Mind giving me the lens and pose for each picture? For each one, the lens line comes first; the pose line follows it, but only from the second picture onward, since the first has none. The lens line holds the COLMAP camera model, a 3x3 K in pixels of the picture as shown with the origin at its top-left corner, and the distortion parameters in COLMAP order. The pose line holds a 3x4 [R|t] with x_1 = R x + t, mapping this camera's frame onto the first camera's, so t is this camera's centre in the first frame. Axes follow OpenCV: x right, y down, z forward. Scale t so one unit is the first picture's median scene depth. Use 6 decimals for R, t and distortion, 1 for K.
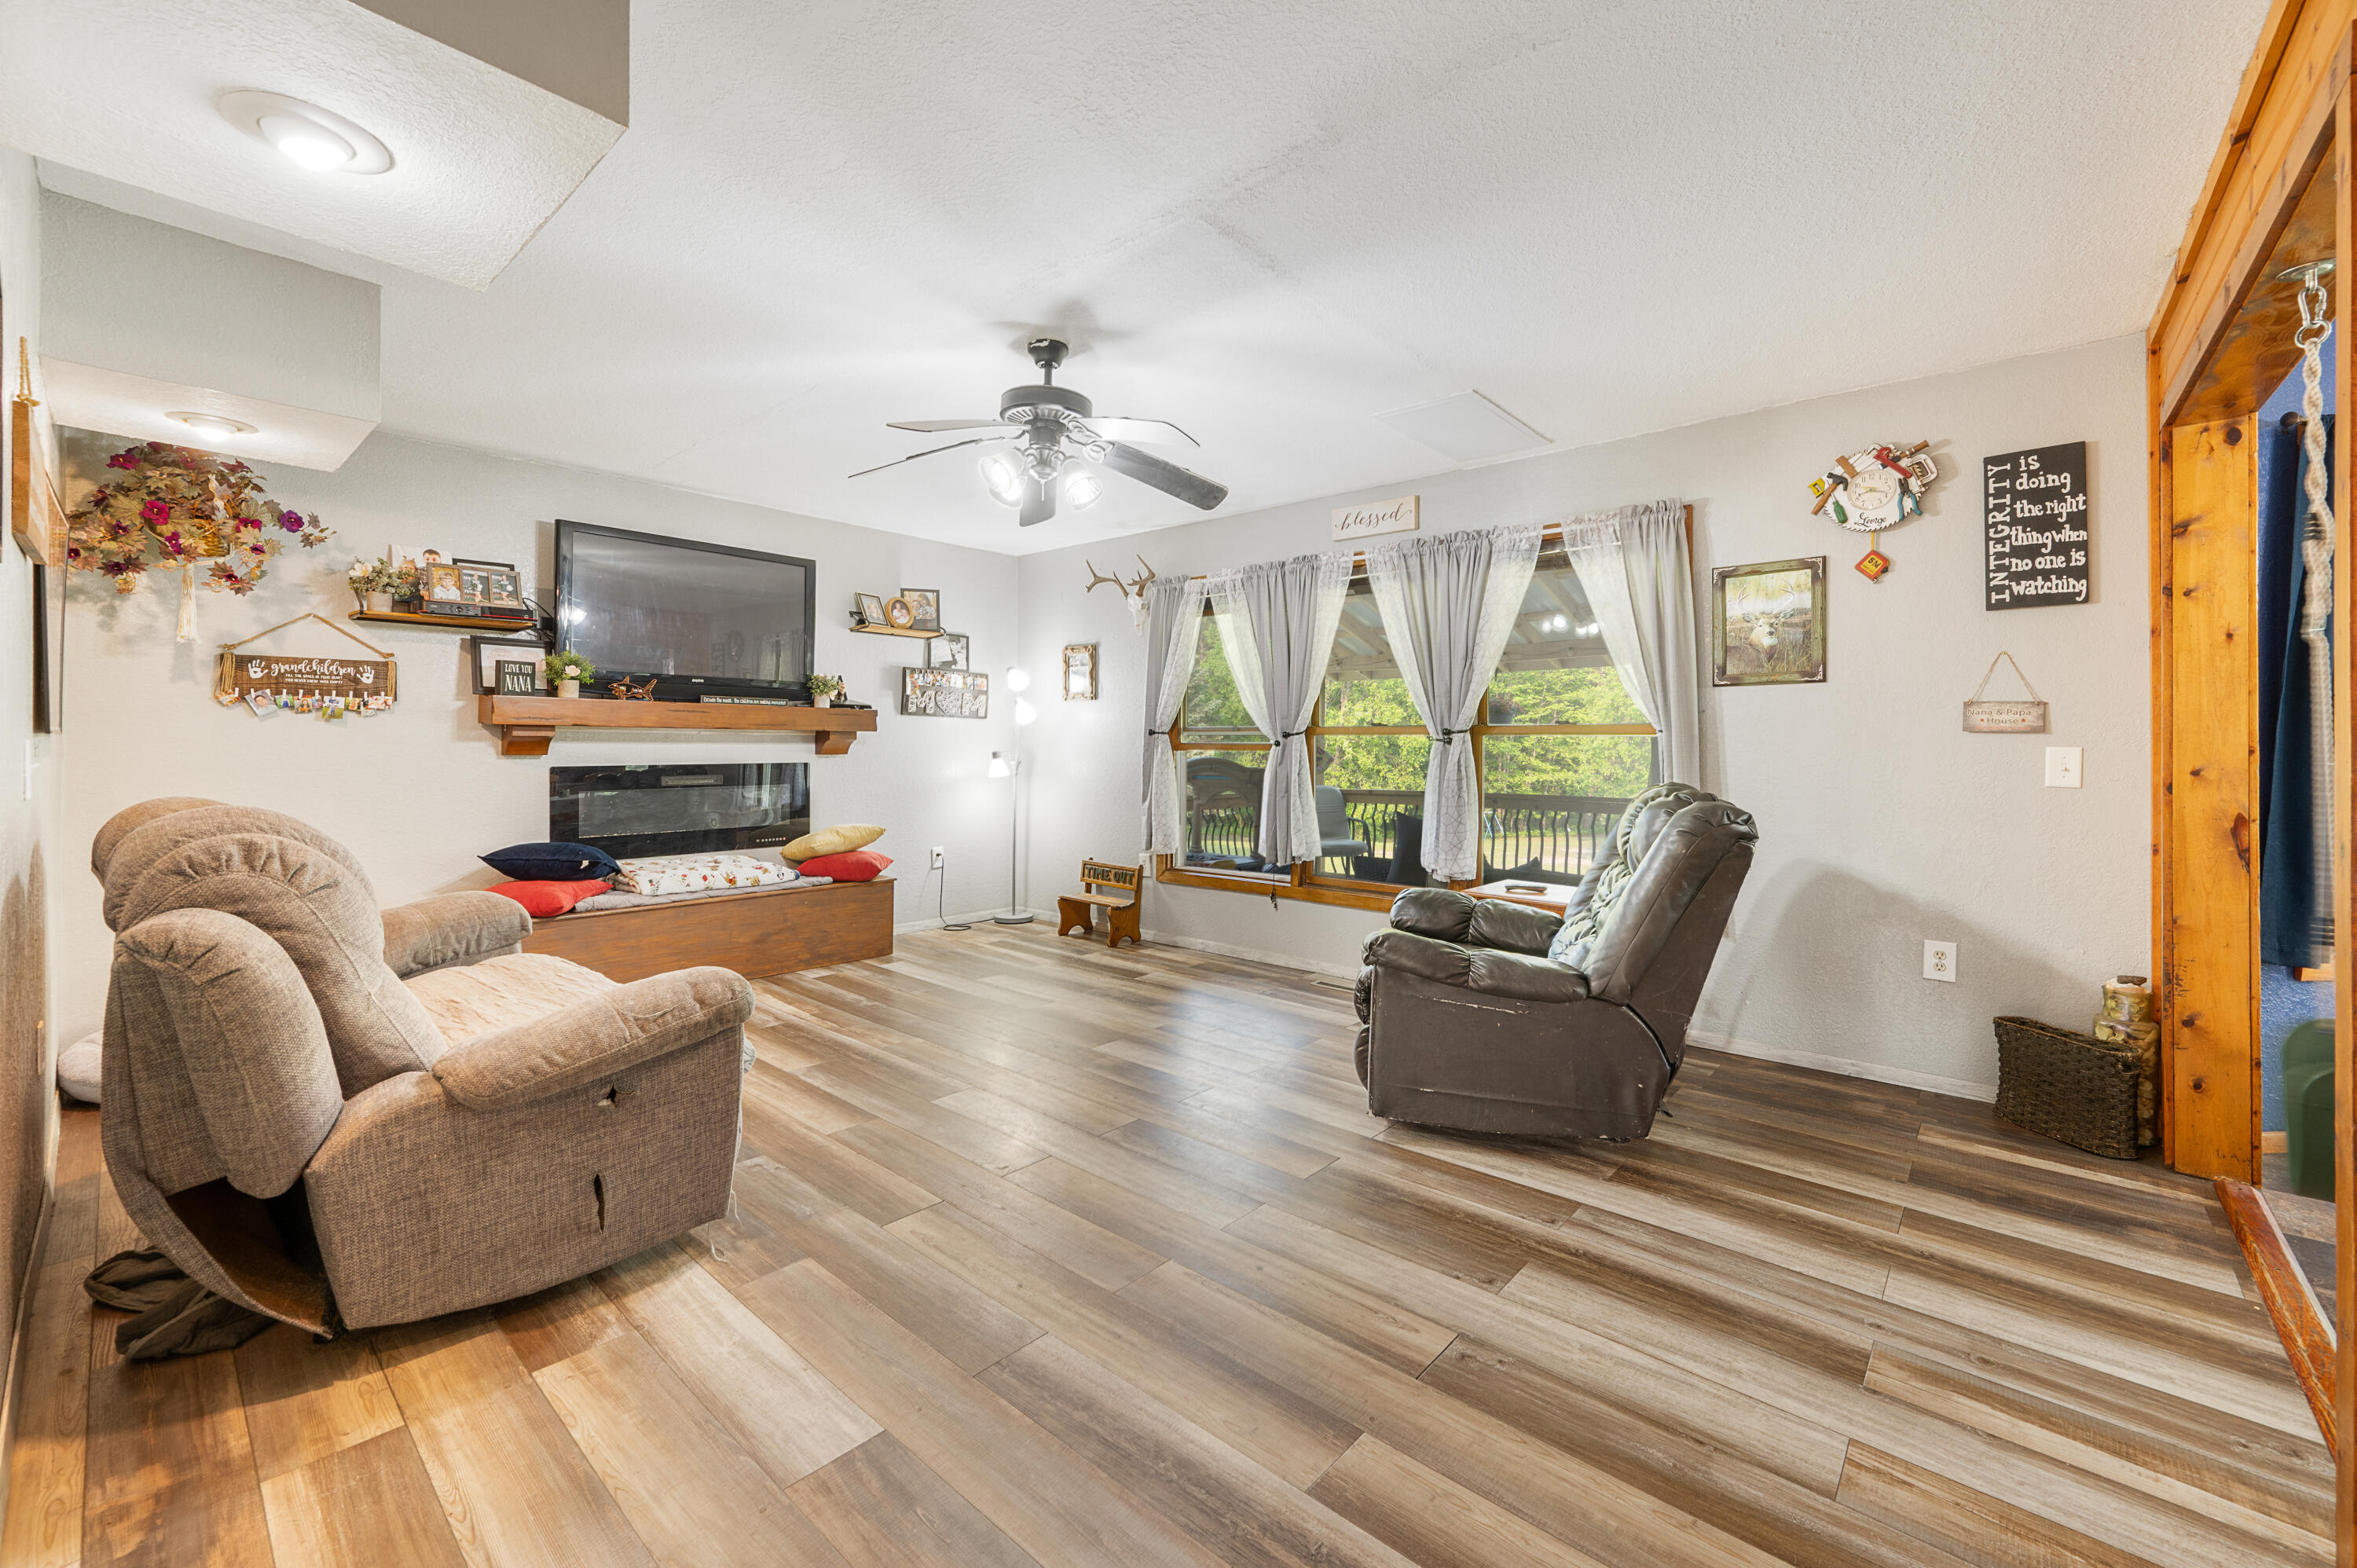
lens RADIAL K [[946.4, 0, 1201.4], [0, 946.4, 741.6], [0, 0, 1]] dist [0.000662, -0.000353]
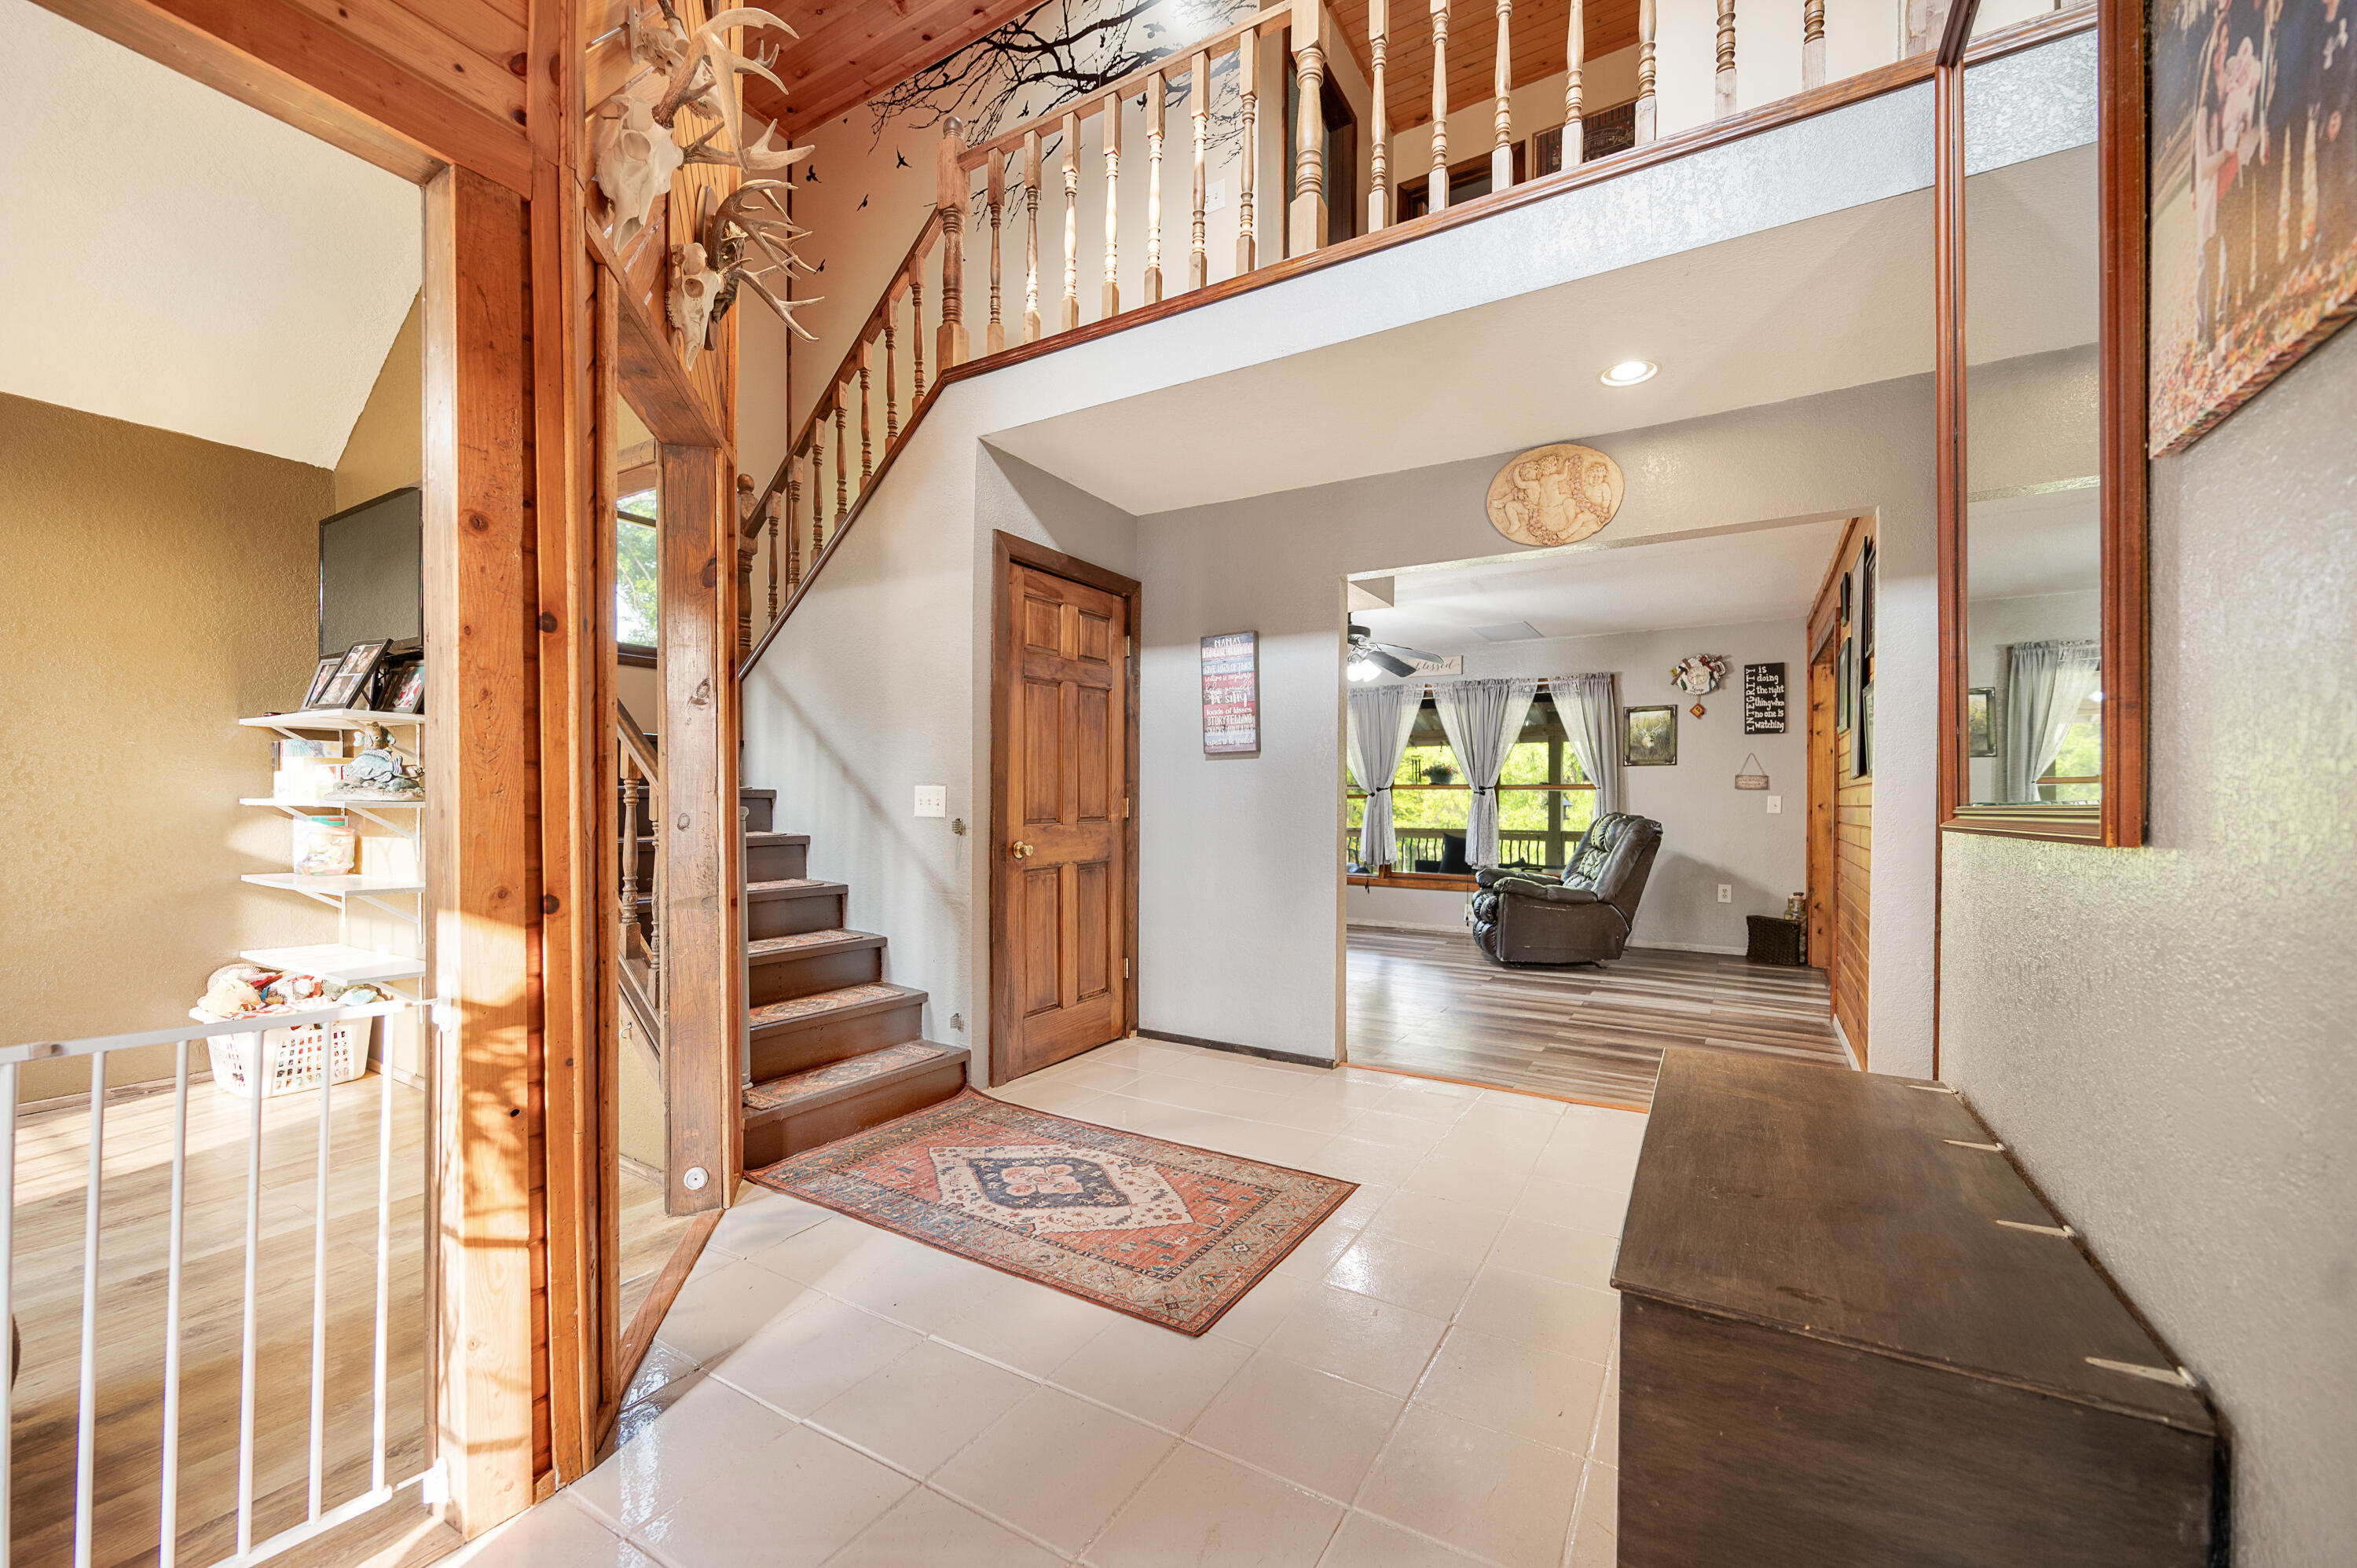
lens RADIAL K [[946.4, 0, 1195.4], [0, 946.4, 807.8], [0, 0, 1]] dist [0.000662, -0.000353]
pose [[0.983008, 0.000513, 0.183560, -0.826824], [-0.002770, 0.999924, 0.012038, 0.010194], [-0.183540, -0.012342, 0.982935, -0.926897]]
